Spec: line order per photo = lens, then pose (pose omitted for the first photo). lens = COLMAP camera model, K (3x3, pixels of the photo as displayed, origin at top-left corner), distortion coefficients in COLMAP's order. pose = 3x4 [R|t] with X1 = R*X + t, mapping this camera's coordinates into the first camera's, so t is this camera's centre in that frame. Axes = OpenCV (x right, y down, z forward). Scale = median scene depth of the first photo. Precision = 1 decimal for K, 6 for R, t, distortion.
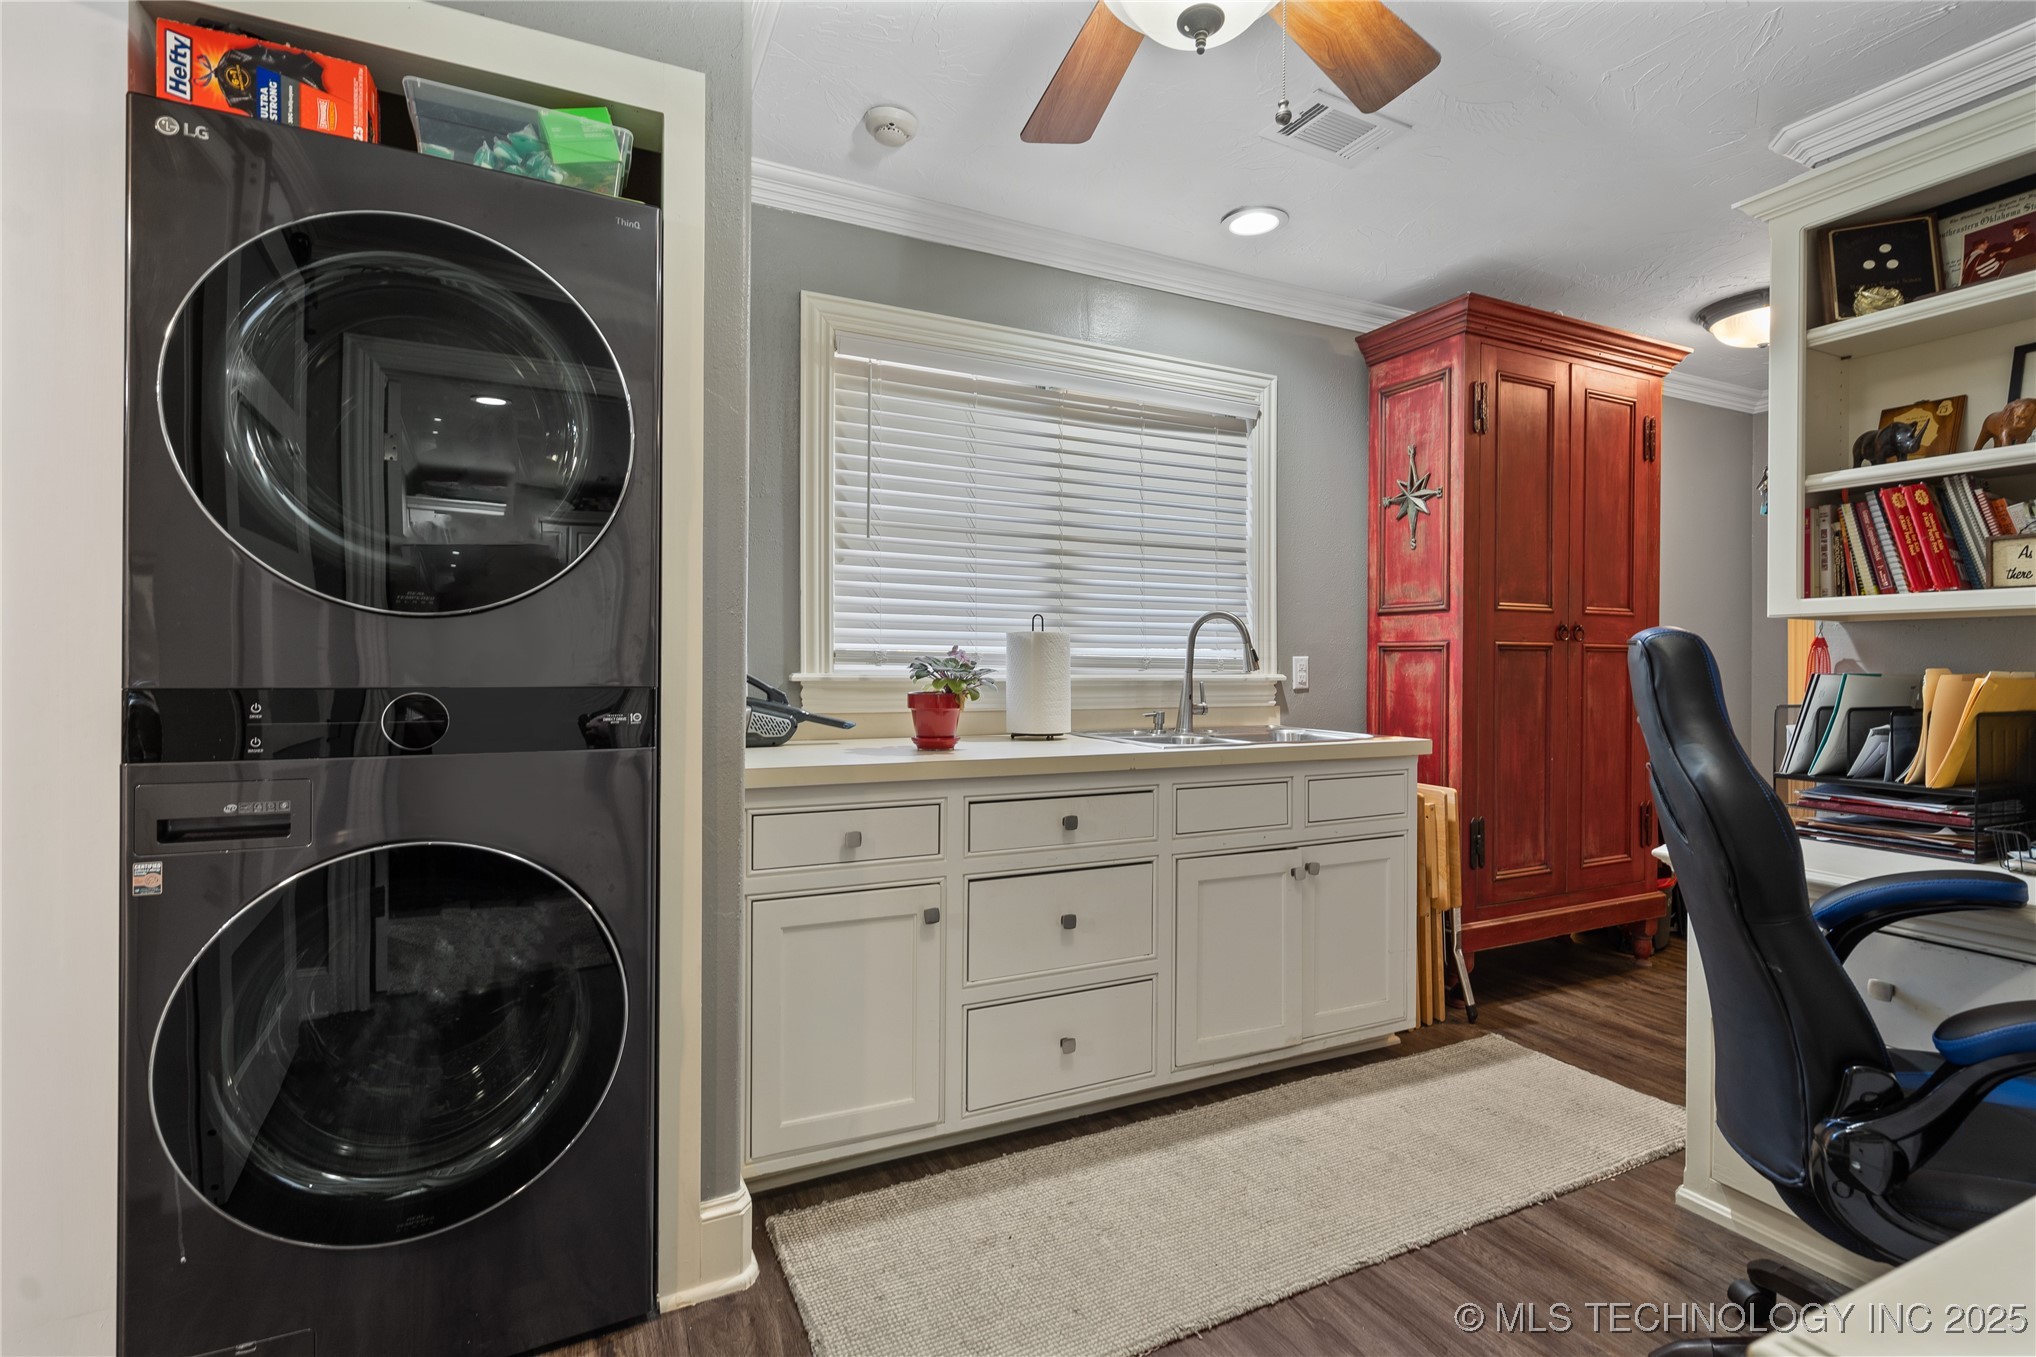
lens RADIAL K [[948.9, 0, 1018.9], [0, 948.9, 664.5], [0, 0, 1]] dist [-0.002143, 0.001776]
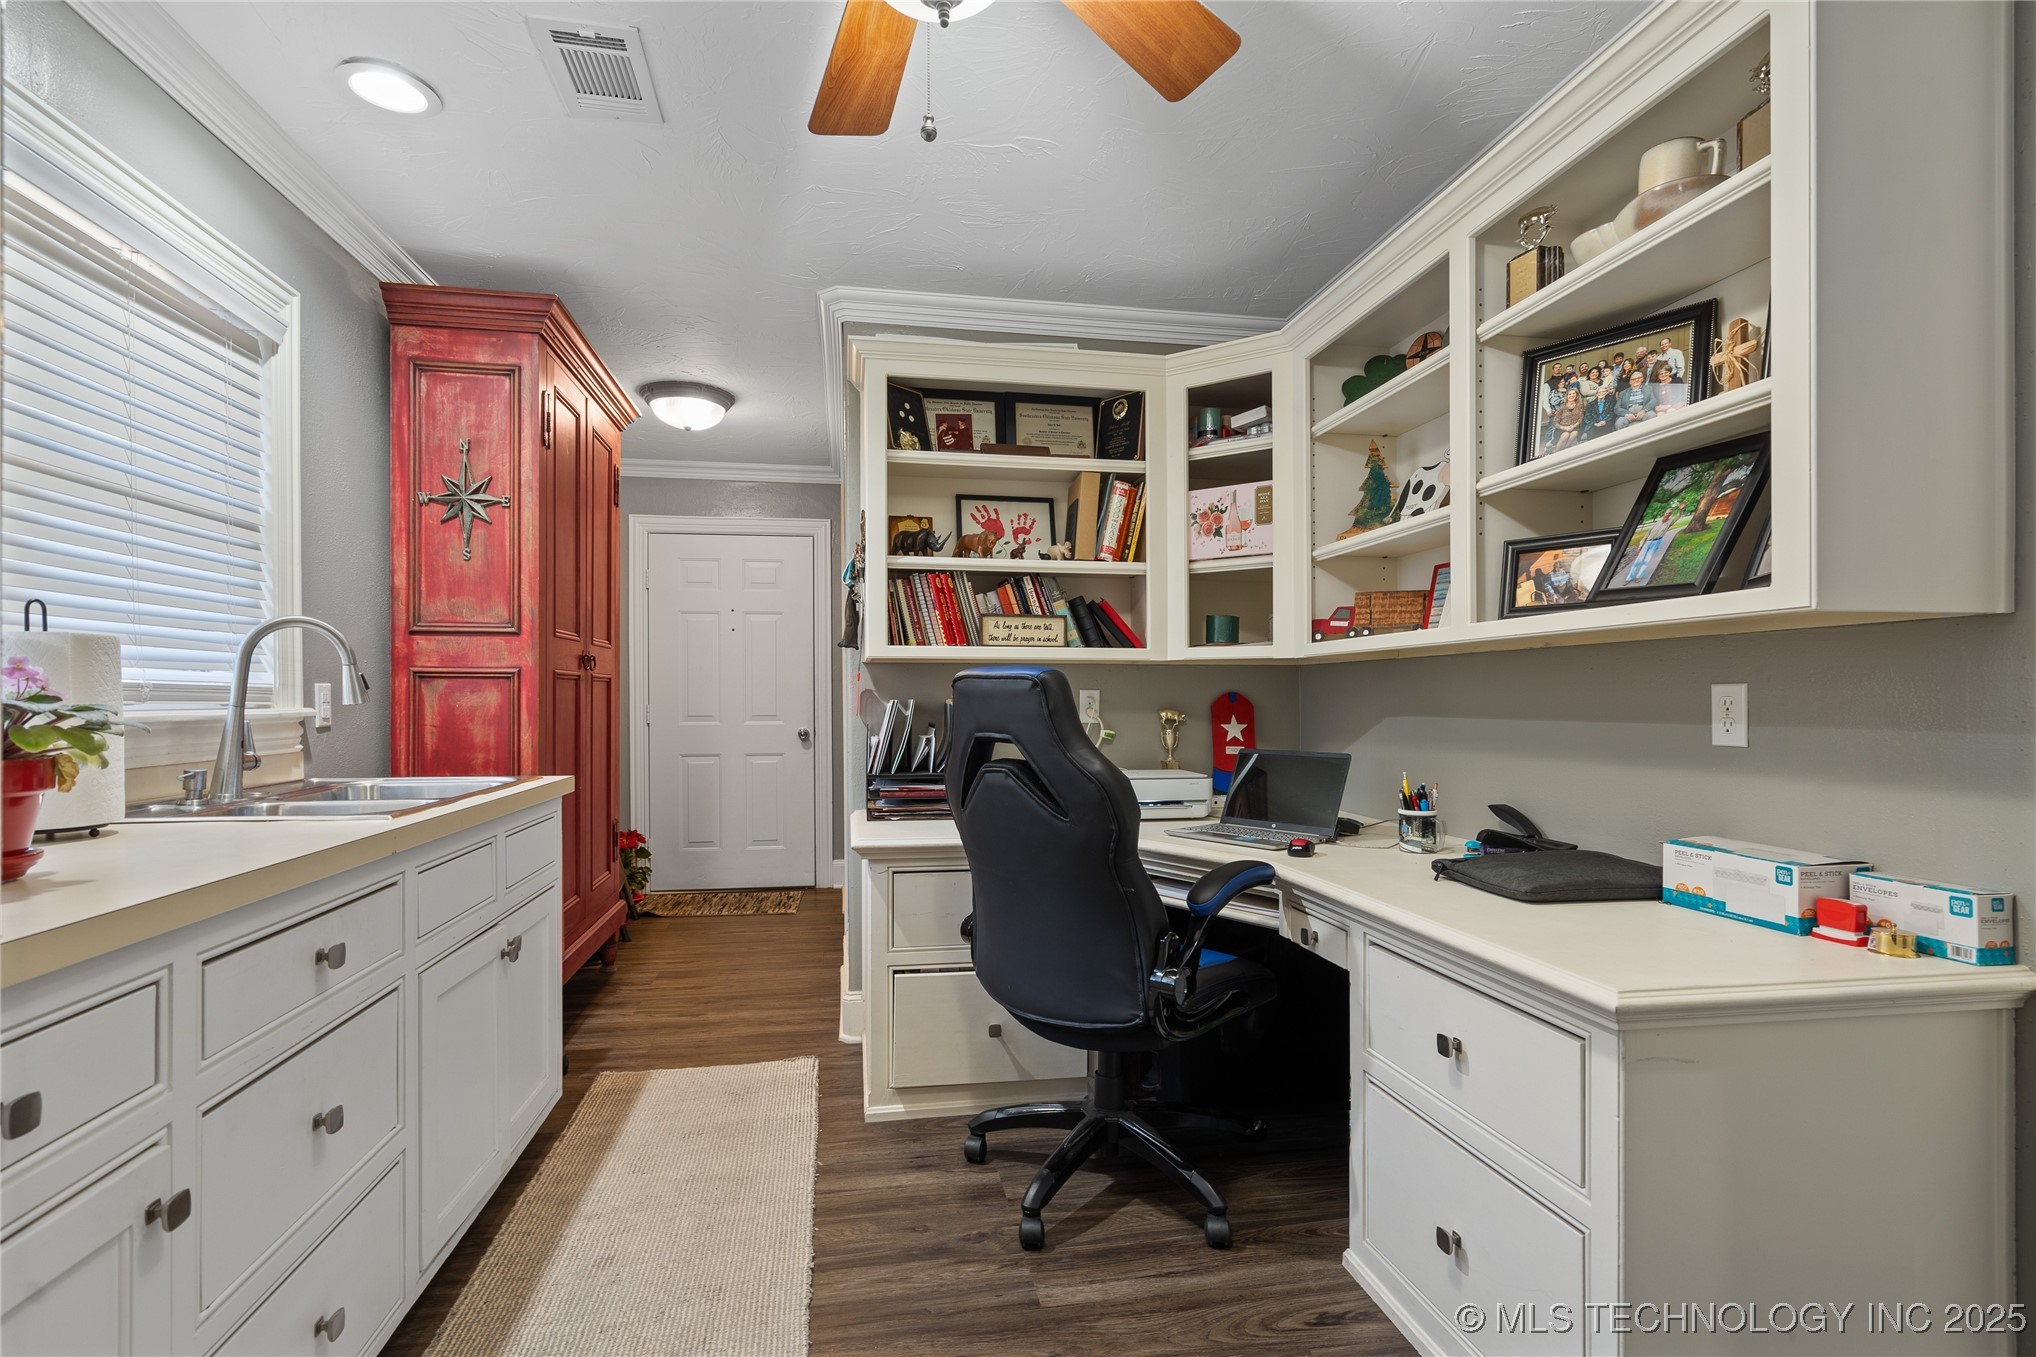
lens RADIAL K [[948.9, 0, 1017.6], [0, 948.9, 697.3], [0, 0, 1]] dist [-0.002143, 0.001776]
pose [[0.268865, -0.006989, 0.963152, -0.295950], [0.001236, 0.999975, 0.006911, -0.002414], [-0.963177, -0.000668, 0.268867, 0.300742]]
